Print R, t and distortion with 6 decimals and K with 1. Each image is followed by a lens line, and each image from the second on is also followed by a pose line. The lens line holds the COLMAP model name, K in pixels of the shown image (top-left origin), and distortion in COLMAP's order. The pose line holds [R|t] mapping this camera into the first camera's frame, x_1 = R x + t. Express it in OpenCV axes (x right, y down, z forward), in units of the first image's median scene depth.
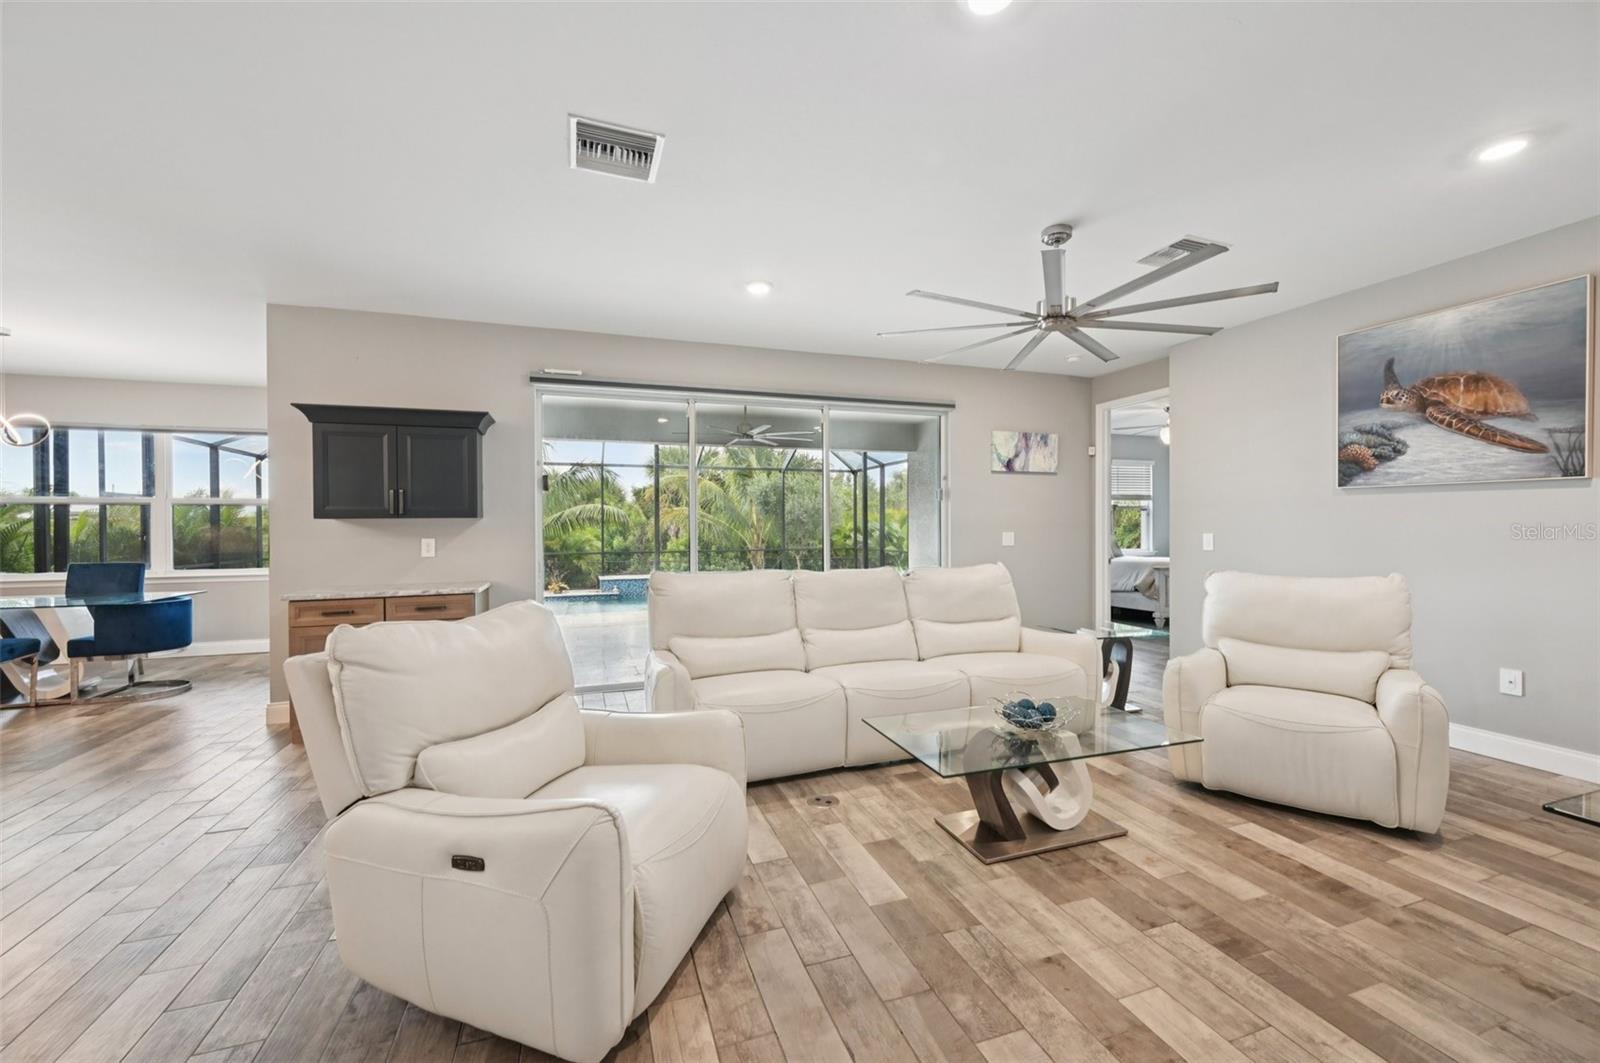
lens RADIAL K [[631.7, 0, 794.3], [0, 631.7, 535.6], [0, 0, 1]] dist [0.000275, 0.000056]
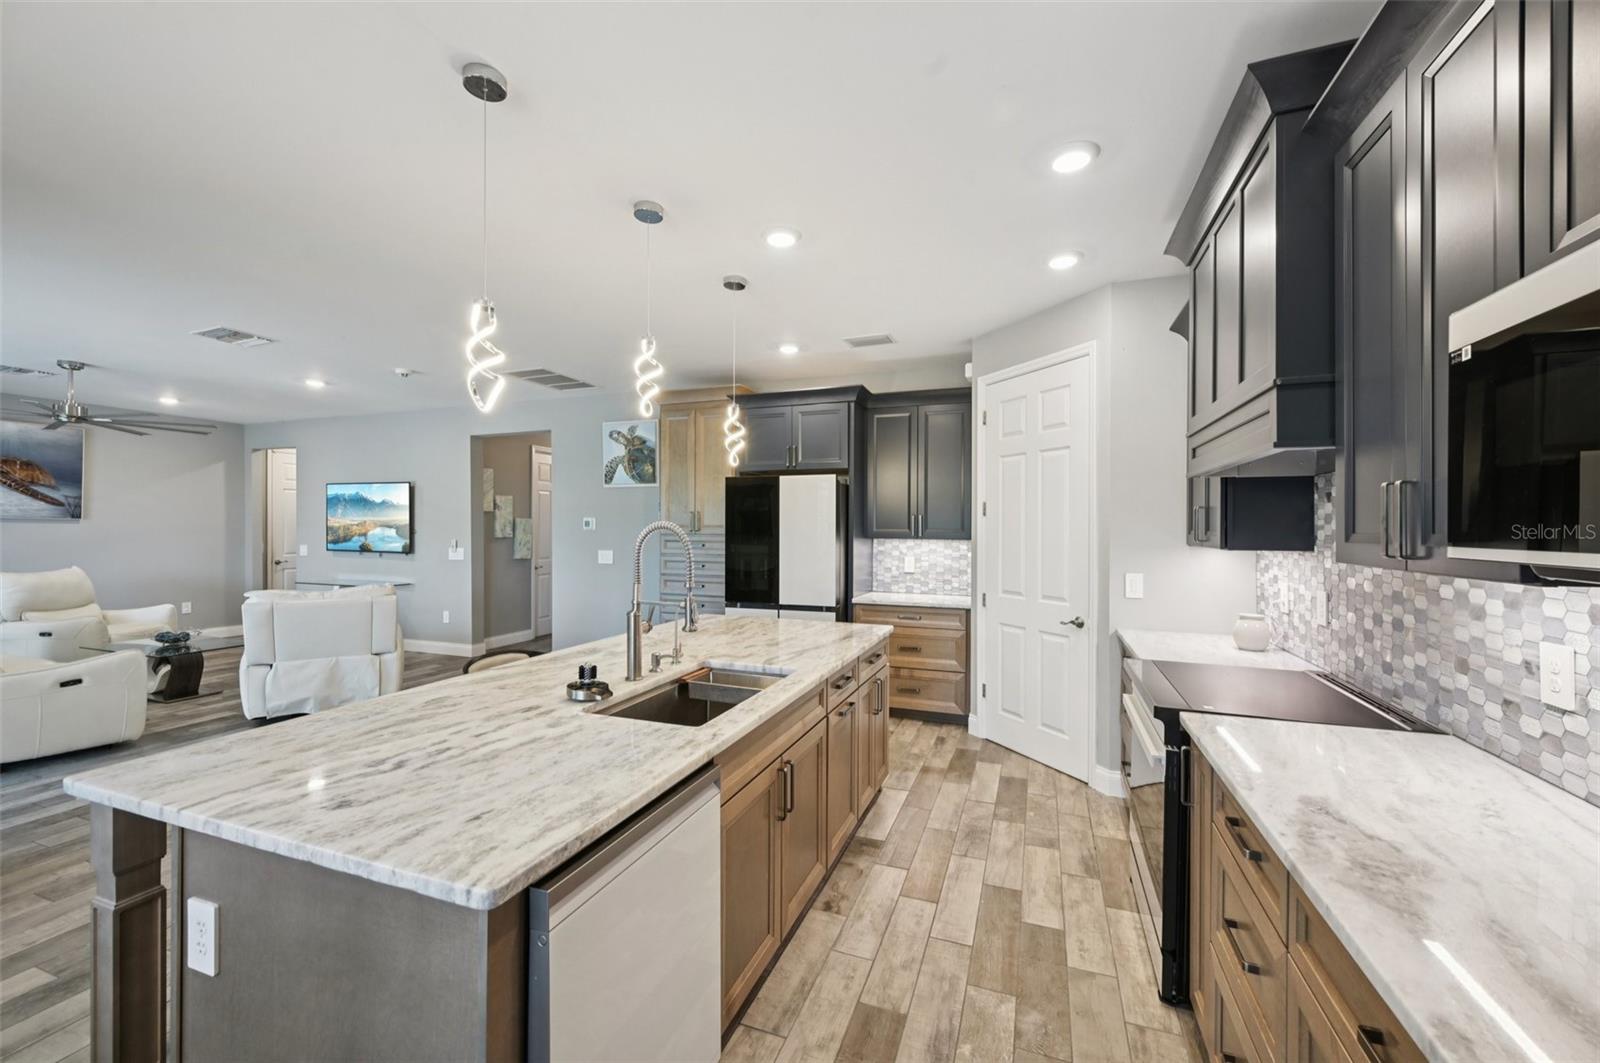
lens RADIAL K [[631.7, 0, 804.4], [0, 631.7, 538.5], [0, 0, 1]] dist [0.000275, 0.000056]
pose [[-0.766614, -0.002550, 0.642103, -1.728740], [0.010355, 0.999813, 0.016334, -0.028278], [-0.642025, 0.019171, -0.766444, 0.869488]]
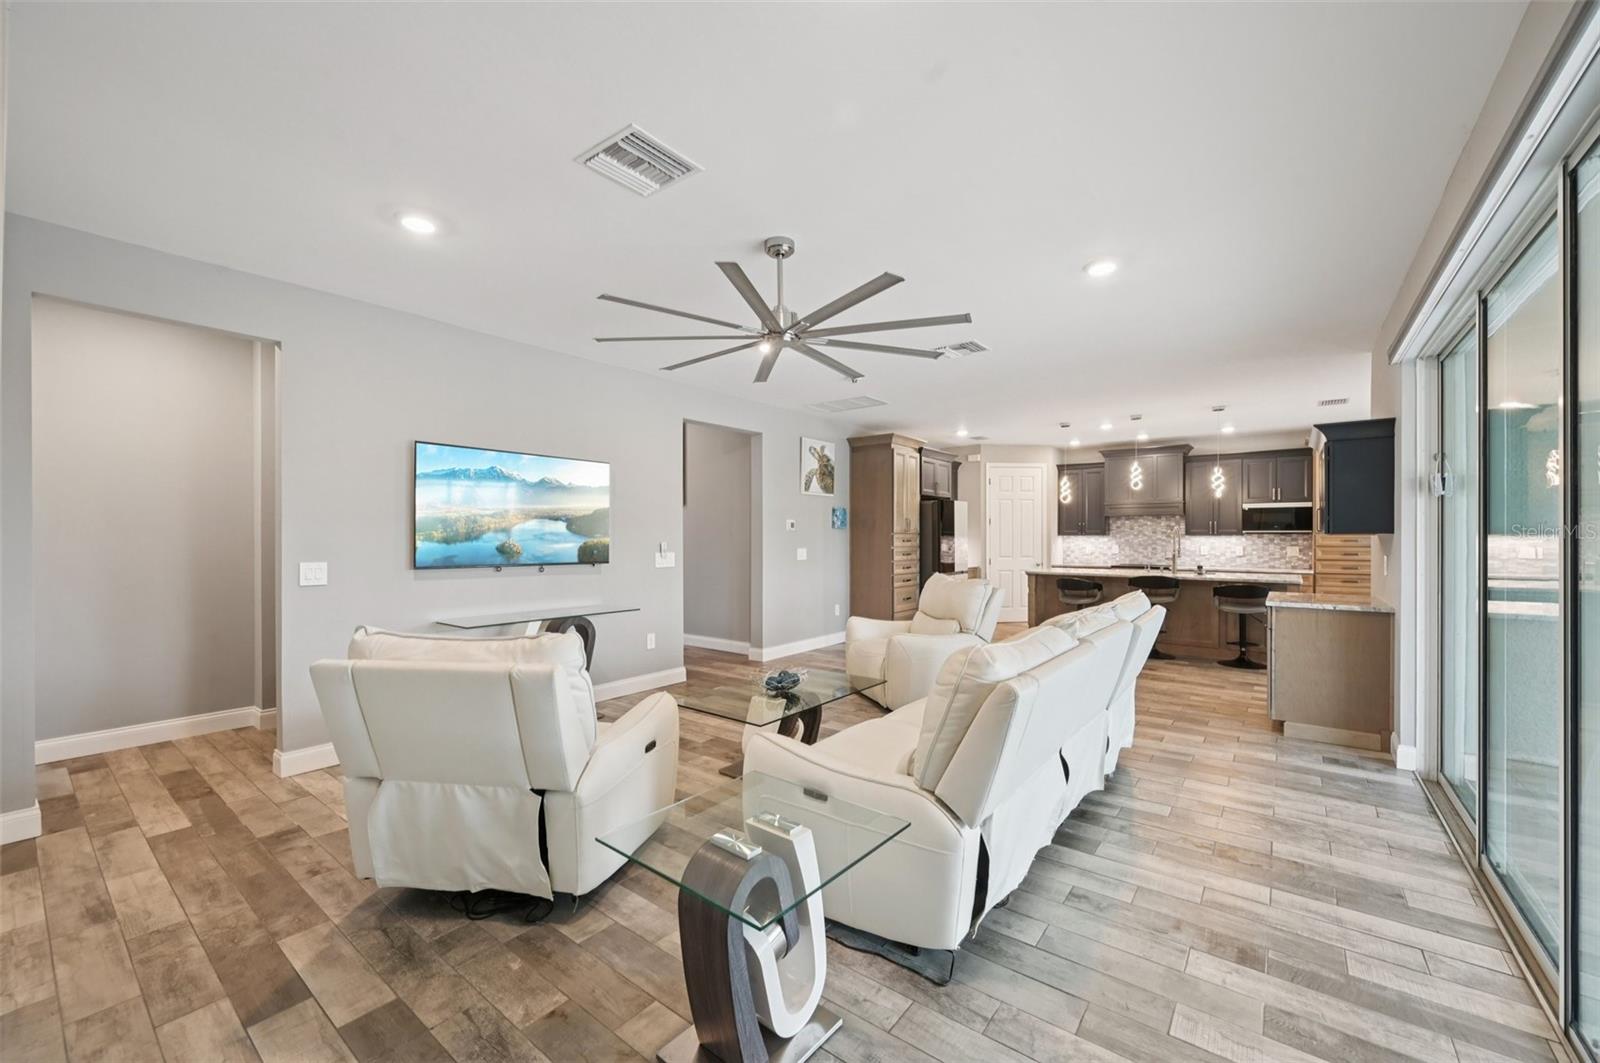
lens RADIAL K [[631.7, 0, 802.0], [0, 631.7, 535.6], [0, 0, 1]] dist [0.000275, 0.000056]
pose [[-0.839958, 0.001784, -0.542649, 0.761531], [-0.003145, 0.999962, 0.008156, -0.029078], [0.542642, 0.008557, -0.839920, 1.528393]]
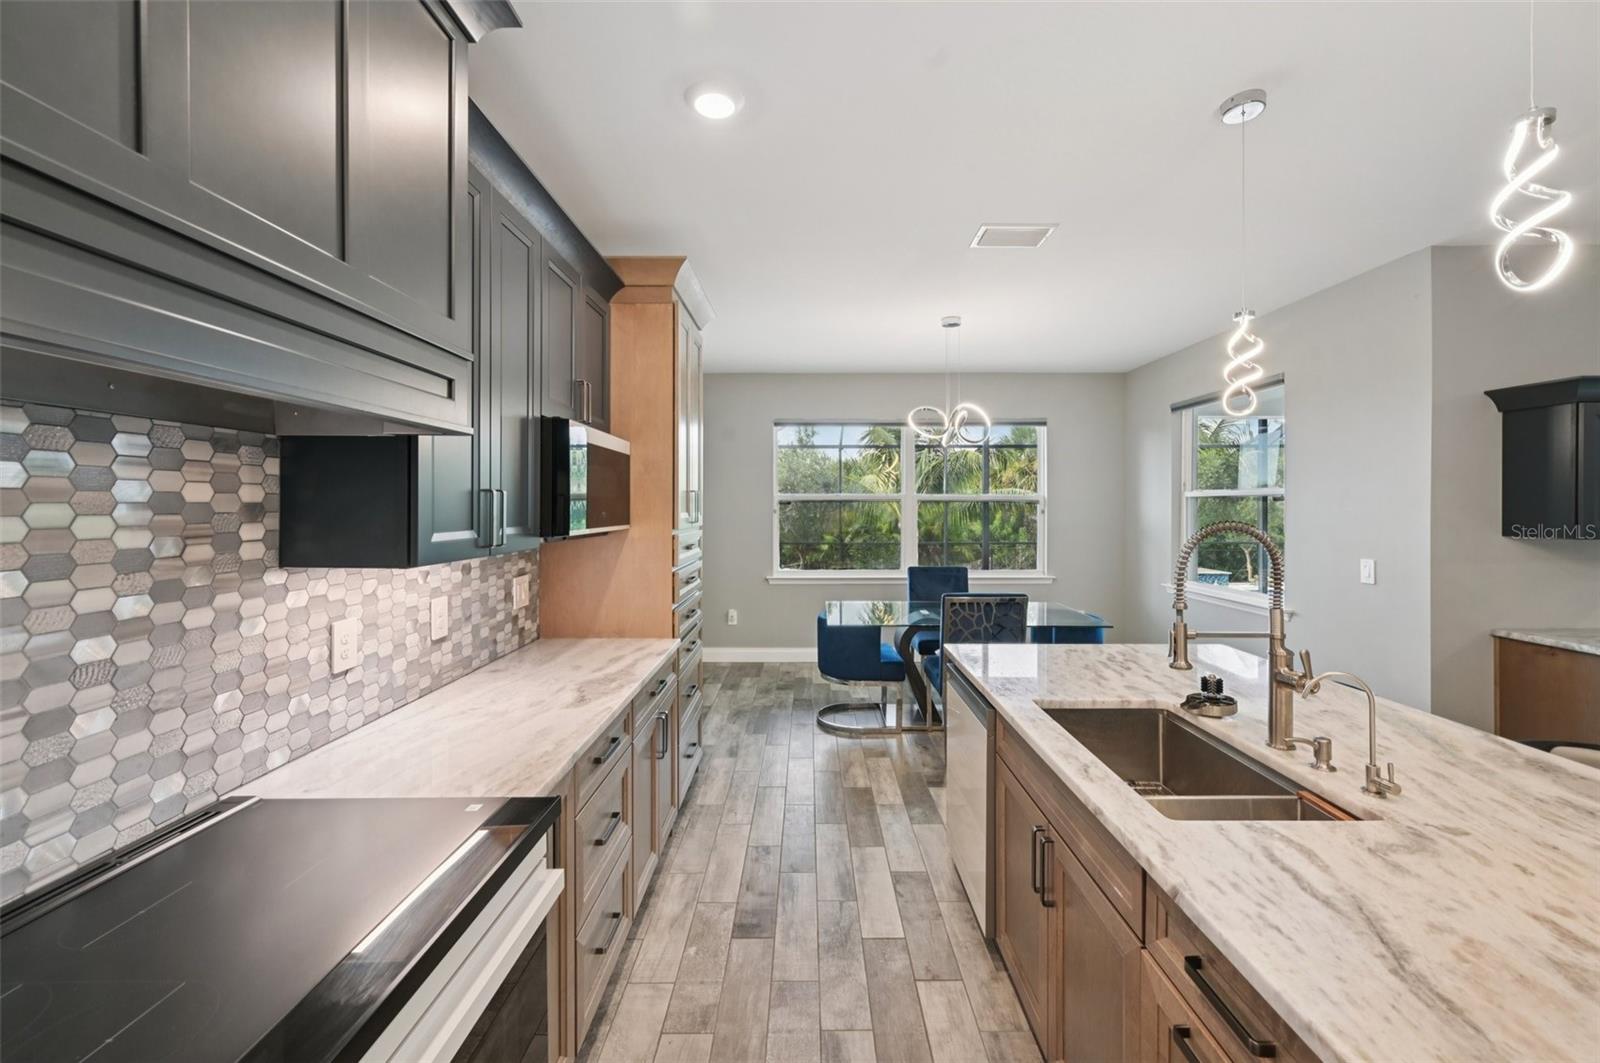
lens RADIAL K [[631.7, 0, 797.3], [0, 631.7, 515.1], [0, 0, 1]] dist [0.000275, 0.000056]
pose [[0.940856, 0.010411, -0.338647, -1.377539], [-0.009831, 0.999946, 0.003430, -0.050248], [0.338664, 0.000102, 0.940907, 0.053208]]
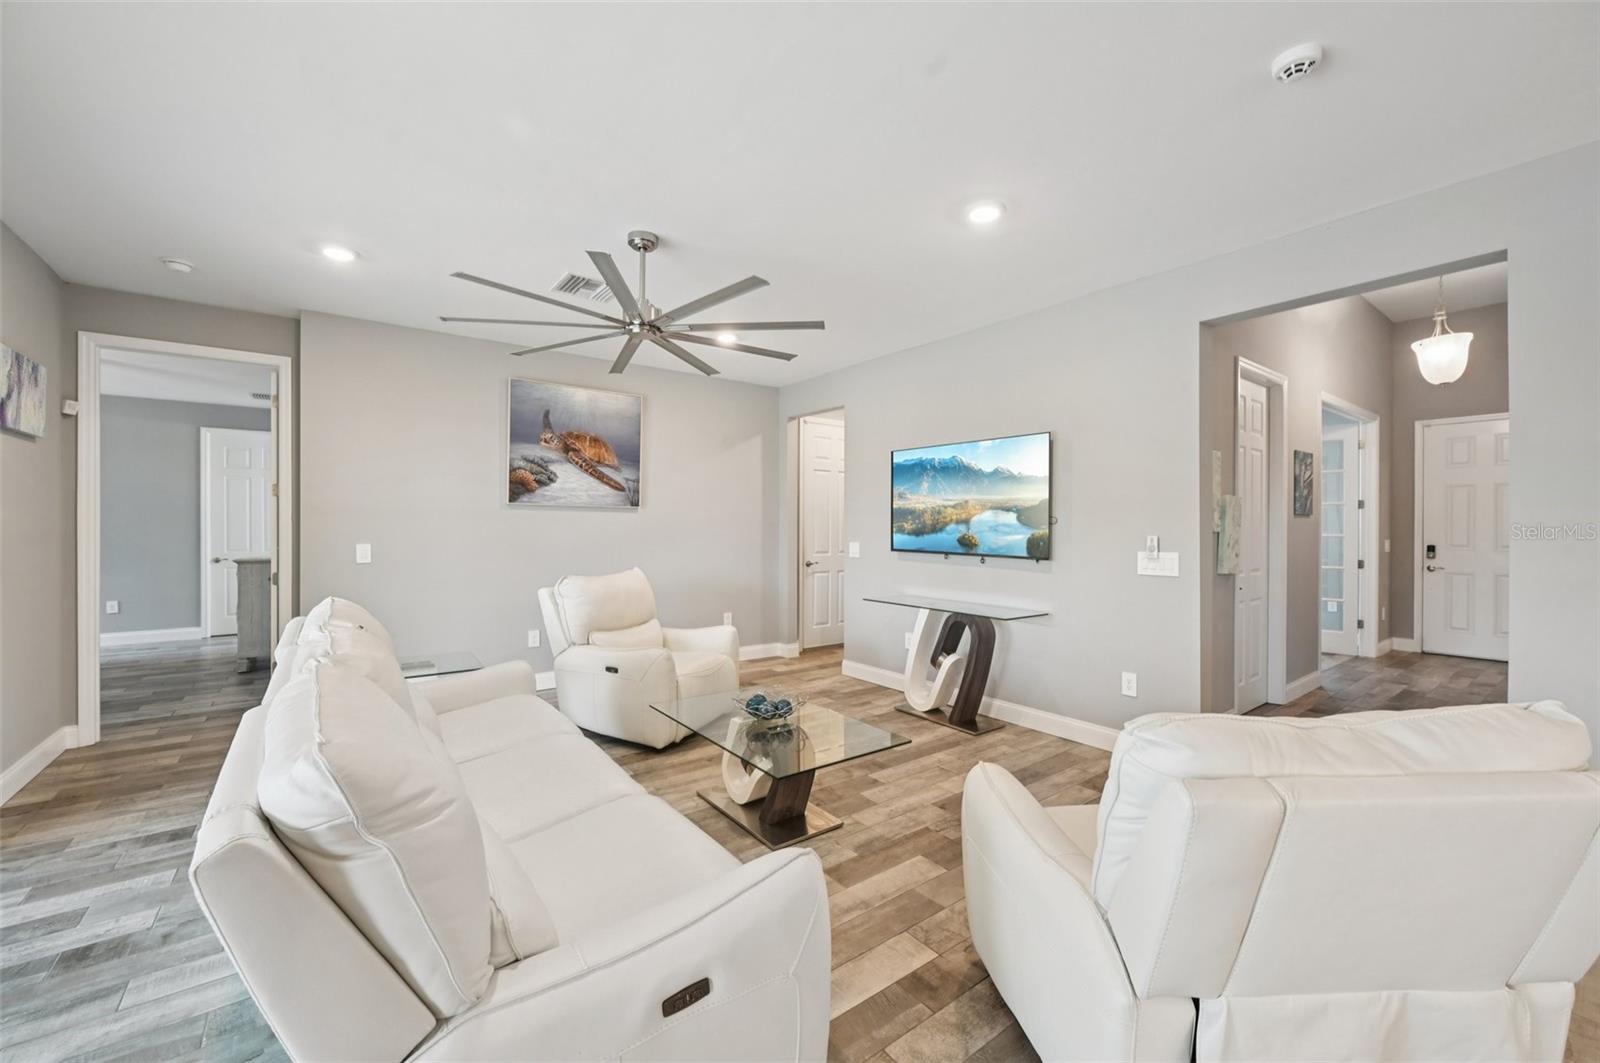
lens RADIAL K [[631.7, 0, 815.4], [0, 631.7, 529.2], [0, 0, 1]] dist [0.000275, 0.000056]
pose [[-0.314950, 0.005470, 0.949093, -0.498709], [0.016768, 0.999859, -0.000198, -0.017632], [-0.948960, 0.015852, -0.314997, 0.885697]]
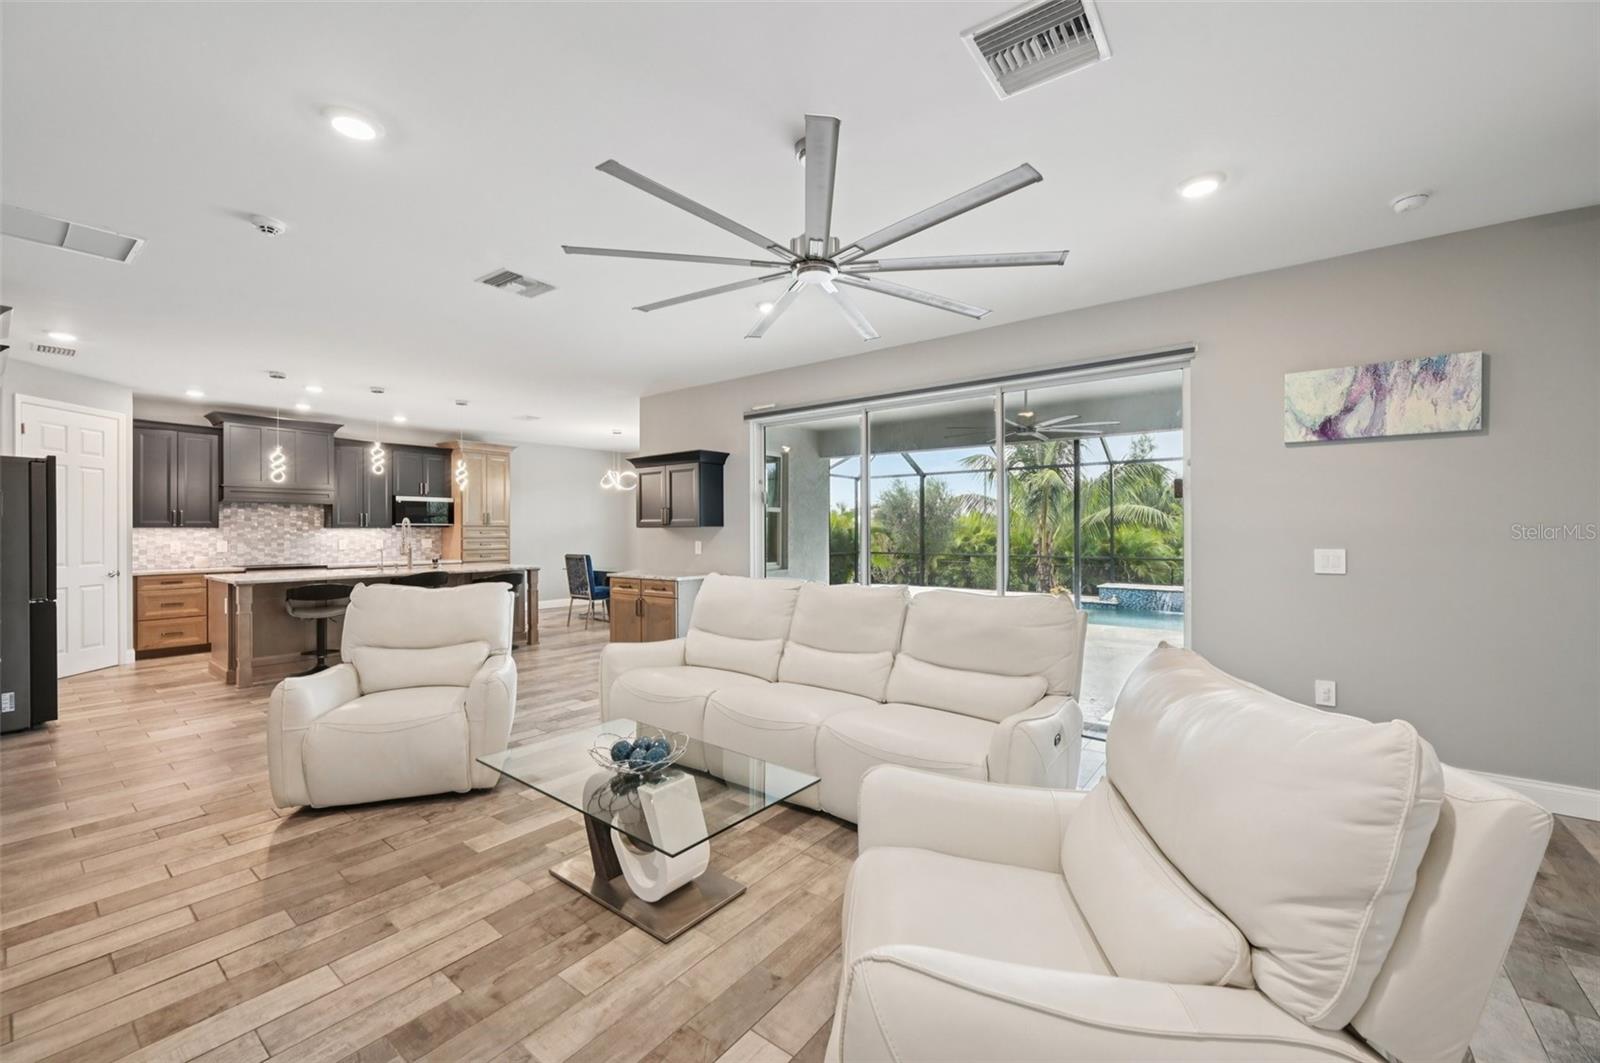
lens RADIAL K [[631.7, 0, 811.8], [0, 631.7, 529.0], [0, 0, 1]] dist [0.000275, 0.000056]
pose [[0.552681, 0.003703, -0.833384, 0.874422], [-0.012537, 0.999914, -0.003872, -0.024133], [0.833298, 0.012588, 0.552680, 0.491848]]
